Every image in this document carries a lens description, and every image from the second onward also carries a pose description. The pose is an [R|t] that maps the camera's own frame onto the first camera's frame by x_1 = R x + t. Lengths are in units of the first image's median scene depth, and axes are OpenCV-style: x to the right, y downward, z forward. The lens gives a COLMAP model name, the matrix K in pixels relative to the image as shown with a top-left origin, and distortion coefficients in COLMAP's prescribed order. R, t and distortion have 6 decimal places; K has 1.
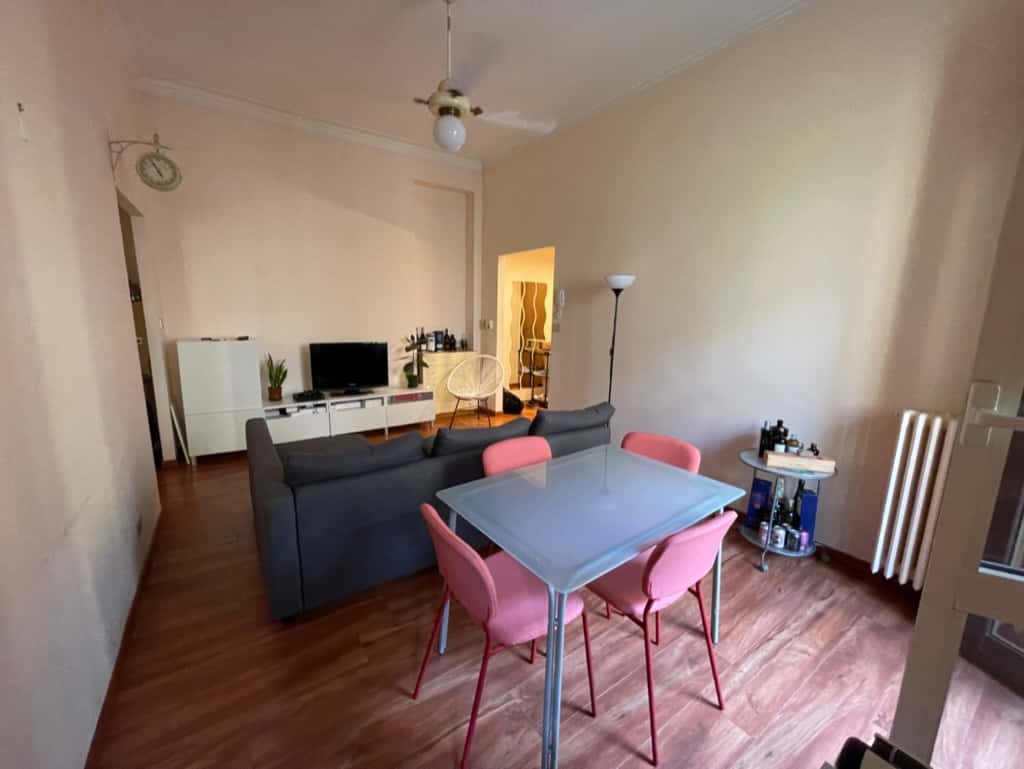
lens RADIAL K [[413.4, 0, 507.2], [0, 413.4, 383.7], [0, 0, 1]] dist [-0.003241, 0.000137]
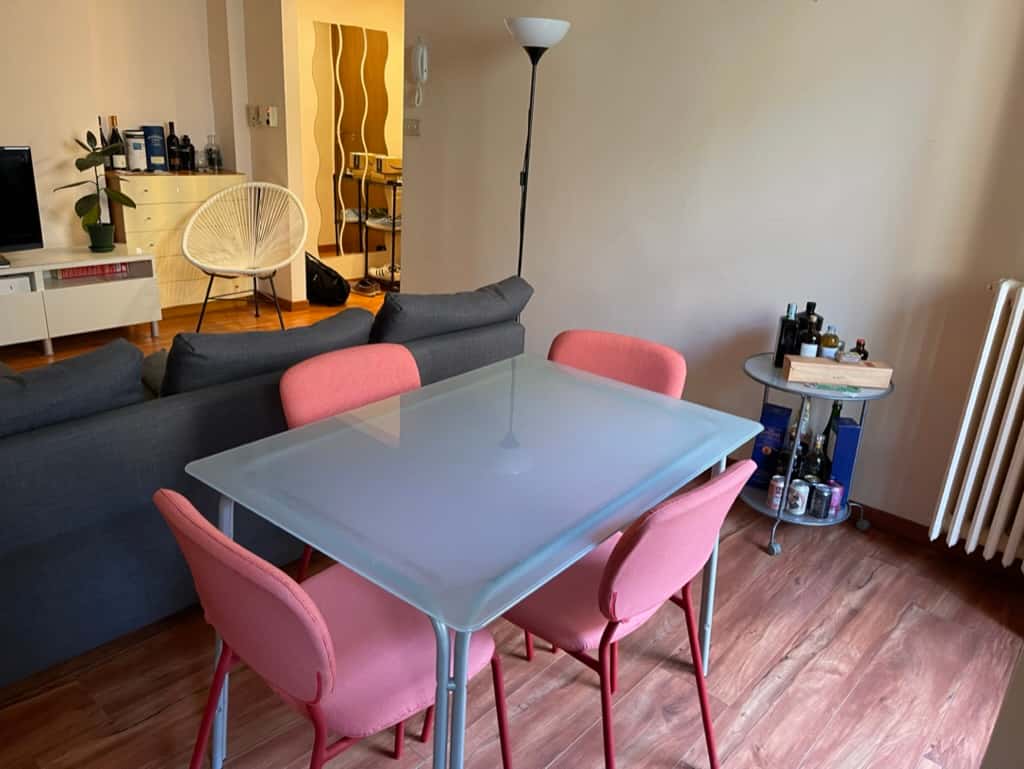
lens RADIAL K [[780.0, 0, 514.9], [0, 780.0, 388.8], [0, 0, 1]] dist [0.059094, -0.071344]
pose [[0.967690, -0.046843, 0.247752, -0.015117], [0.002443, 0.984287, 0.176558, 0.011250], [-0.252129, -0.170248, 0.952600, 0.035685]]
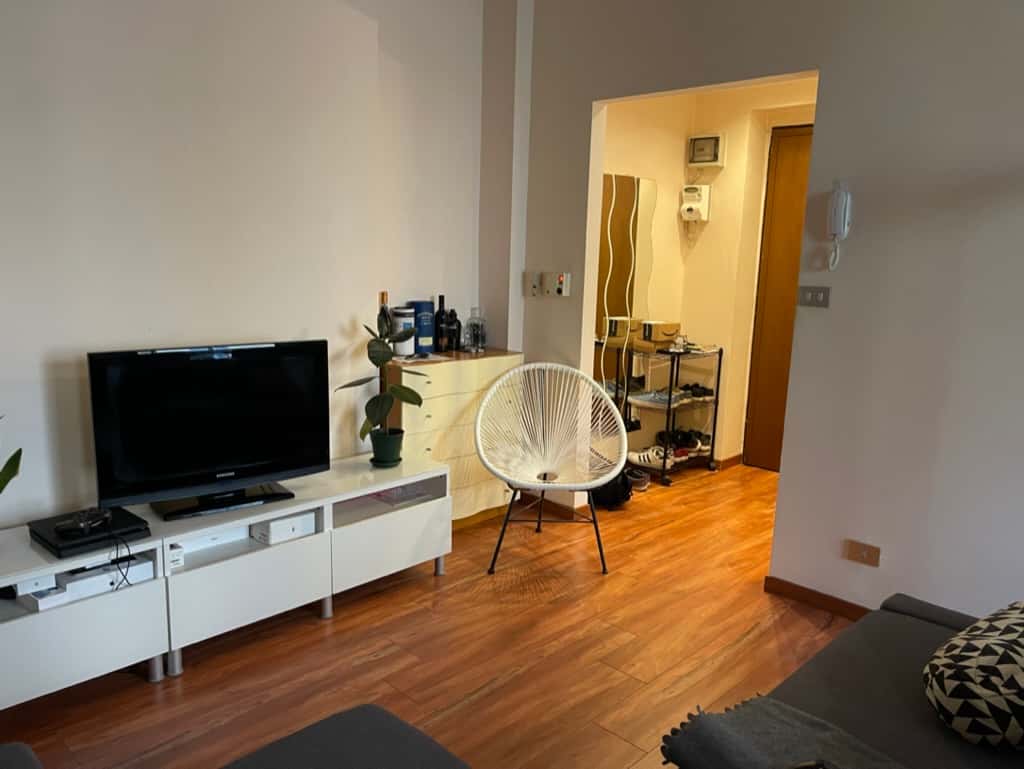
lens RADIAL K [[780.0, 0, 516.8], [0, 780.0, 375.5], [0, 0, 1]] dist [0.059094, -0.071344]
pose [[0.981964, -0.023601, 0.187587, -0.433862], [0.025341, 0.999655, -0.006885, -0.106883], [-0.187360, 0.011514, 0.982224, 0.584786]]
